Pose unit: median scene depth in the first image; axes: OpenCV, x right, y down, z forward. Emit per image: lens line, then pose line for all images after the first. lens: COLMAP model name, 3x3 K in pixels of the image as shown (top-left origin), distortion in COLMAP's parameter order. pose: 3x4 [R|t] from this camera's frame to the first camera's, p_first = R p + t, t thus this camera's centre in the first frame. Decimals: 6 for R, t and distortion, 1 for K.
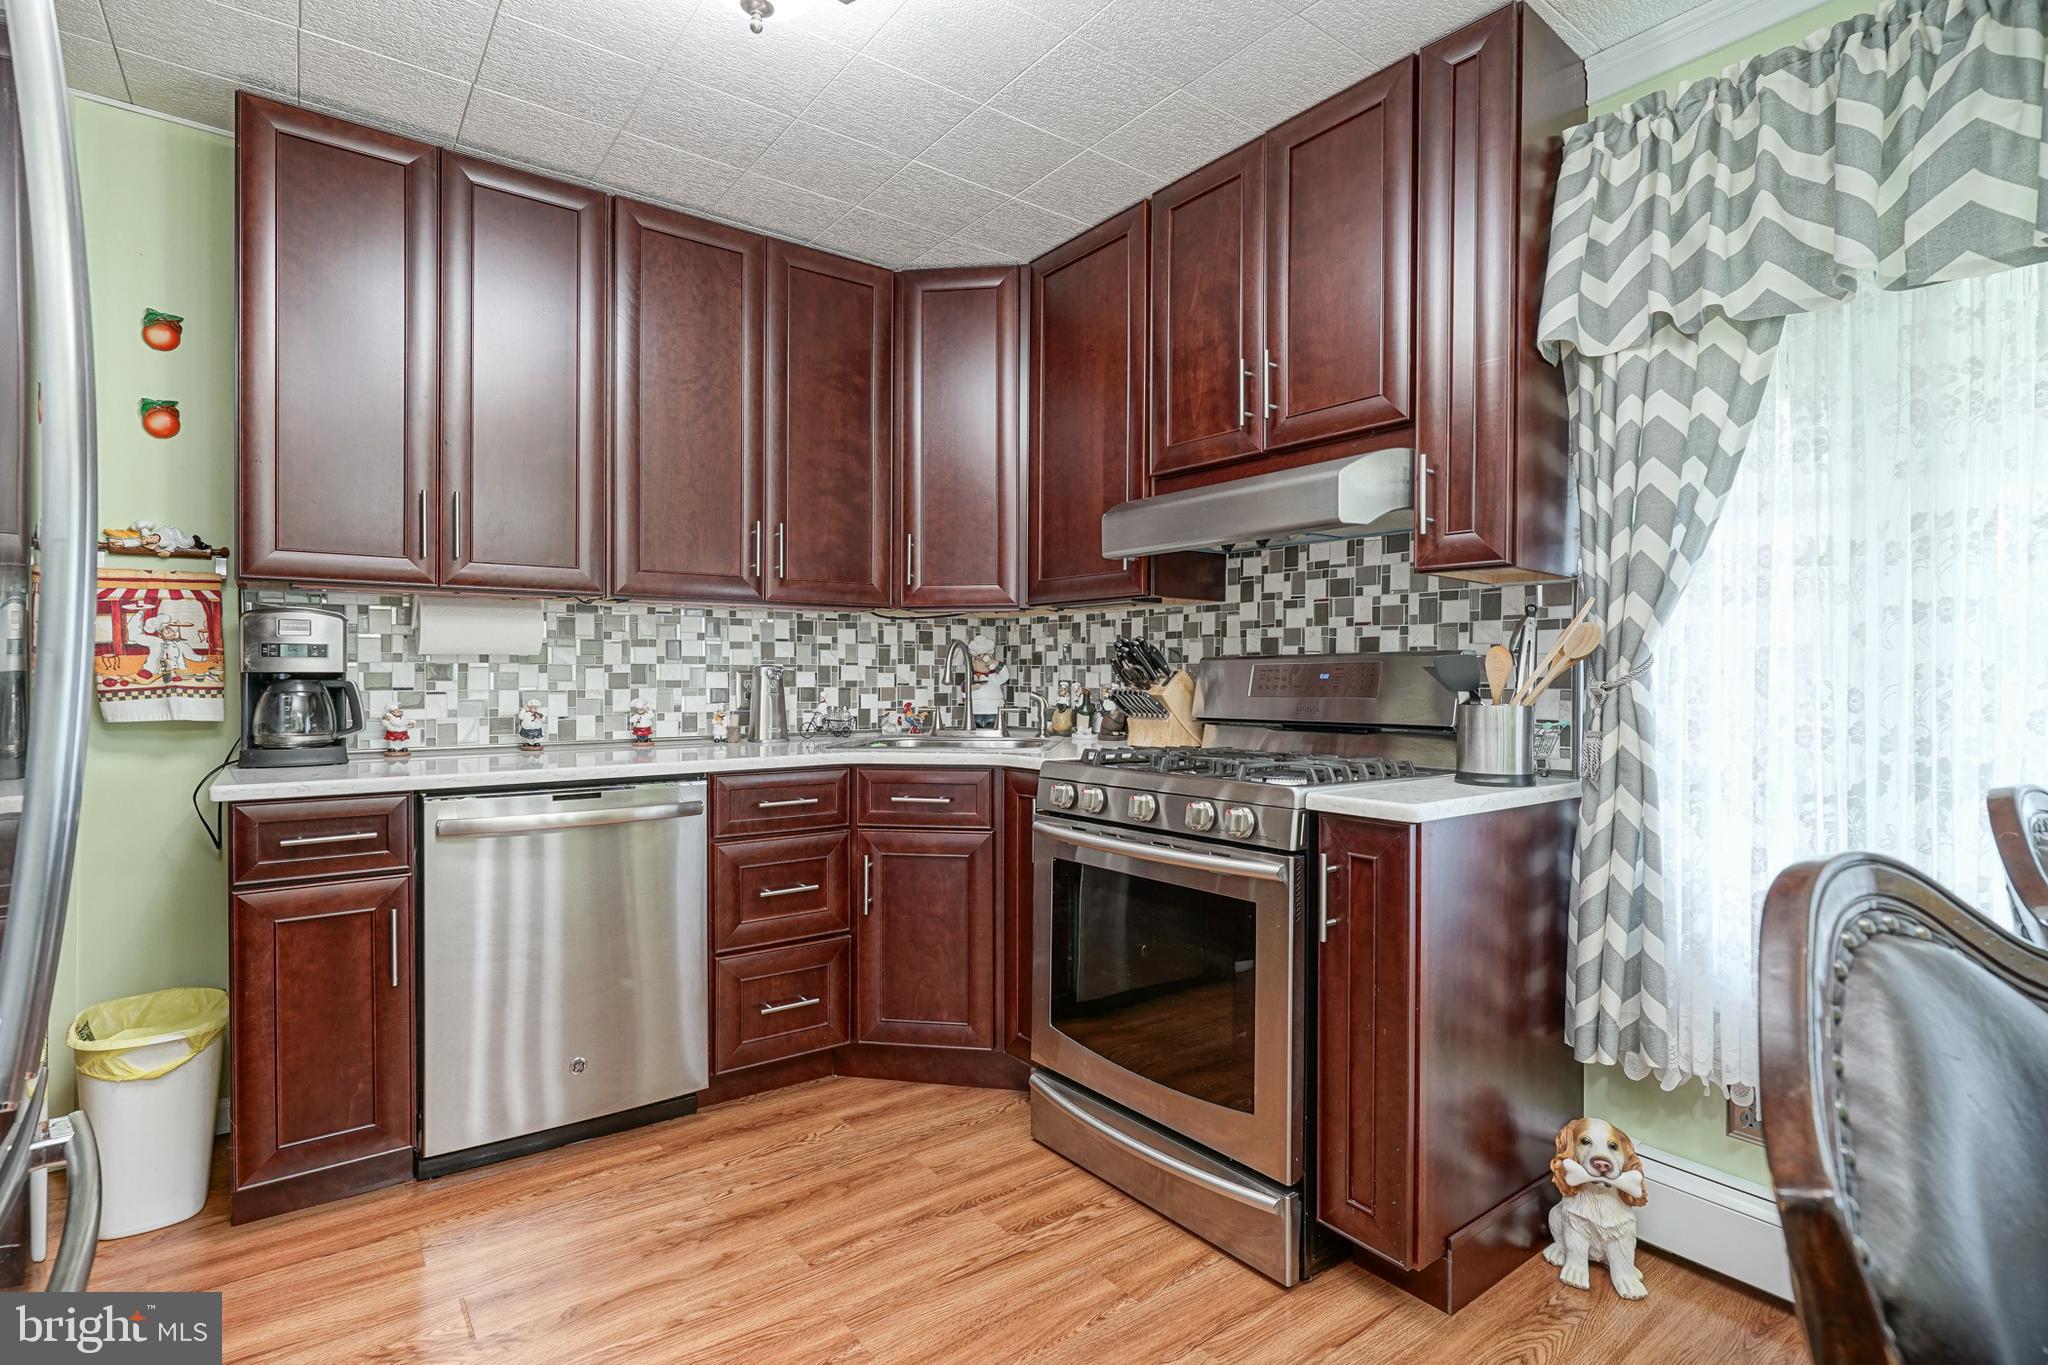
lens RADIAL K [[993.2, 0, 1035.1], [0, 993.2, 673.9], [0, 0, 1]] dist [-0.011194, 0.005558]
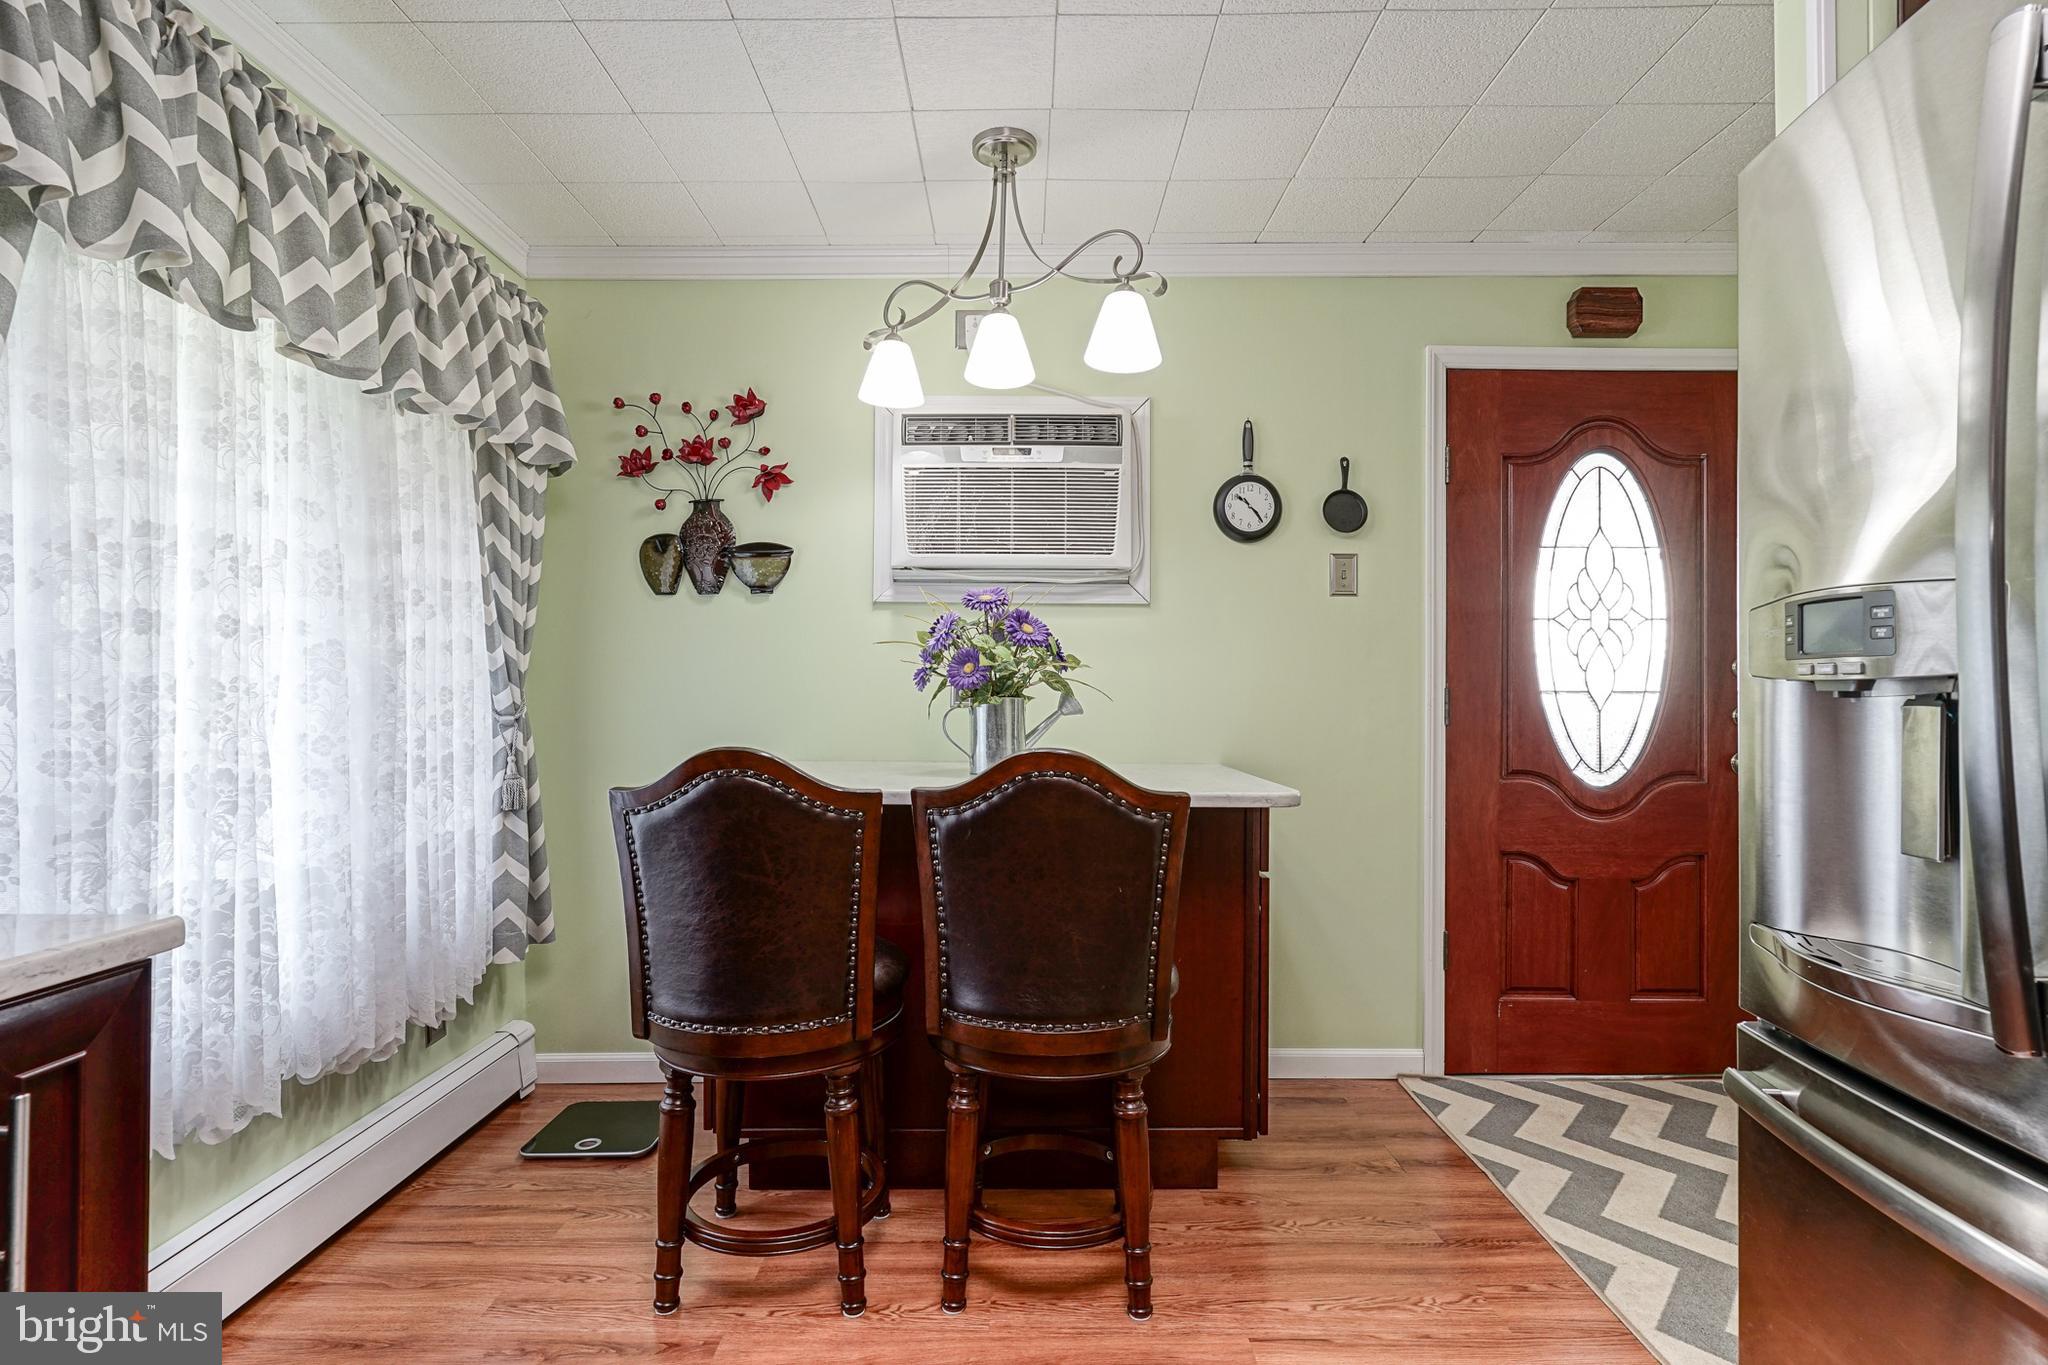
lens RADIAL K [[993.2, 0, 1007.1], [0, 993.2, 686.1], [0, 0, 1]] dist [-0.011194, 0.005558]
pose [[-0.789180, 0.003395, 0.614152, -0.213904], [-0.004551, 0.999925, -0.011377, 0.004271], [-0.614145, -0.011773, -0.789106, 0.760761]]
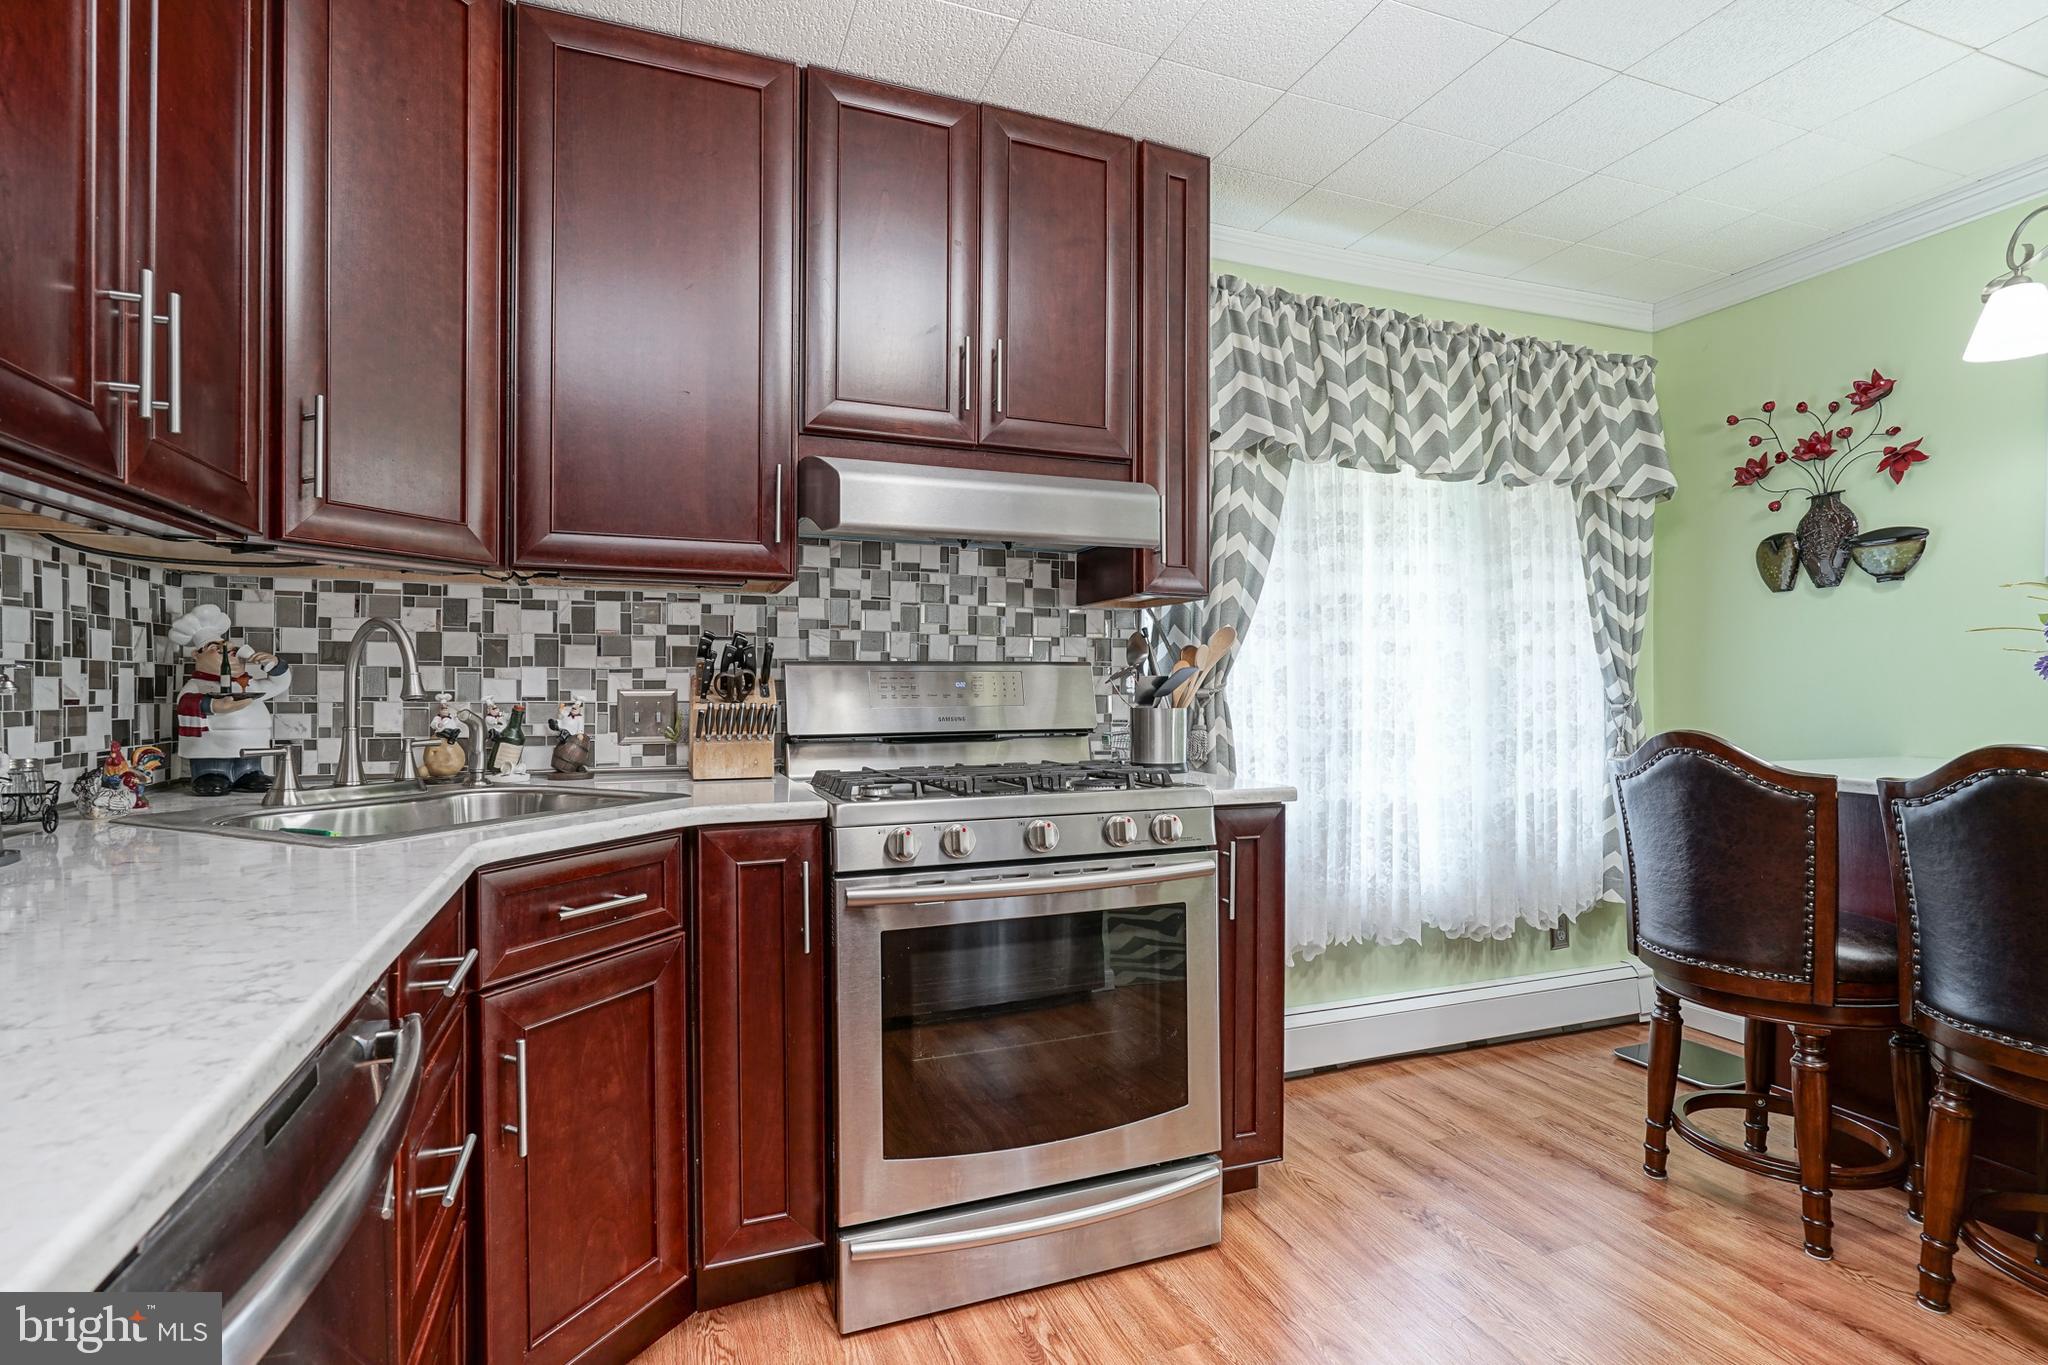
lens RADIAL K [[993.2, 0, 1017.2], [0, 993.2, 687.0], [0, 0, 1]] dist [-0.011194, 0.005558]
pose [[0.289850, -0.002490, 0.957069, -0.607484], [-0.002815, 0.999990, 0.003454, 0.001512], [-0.957068, -0.003695, 0.289840, 0.639729]]
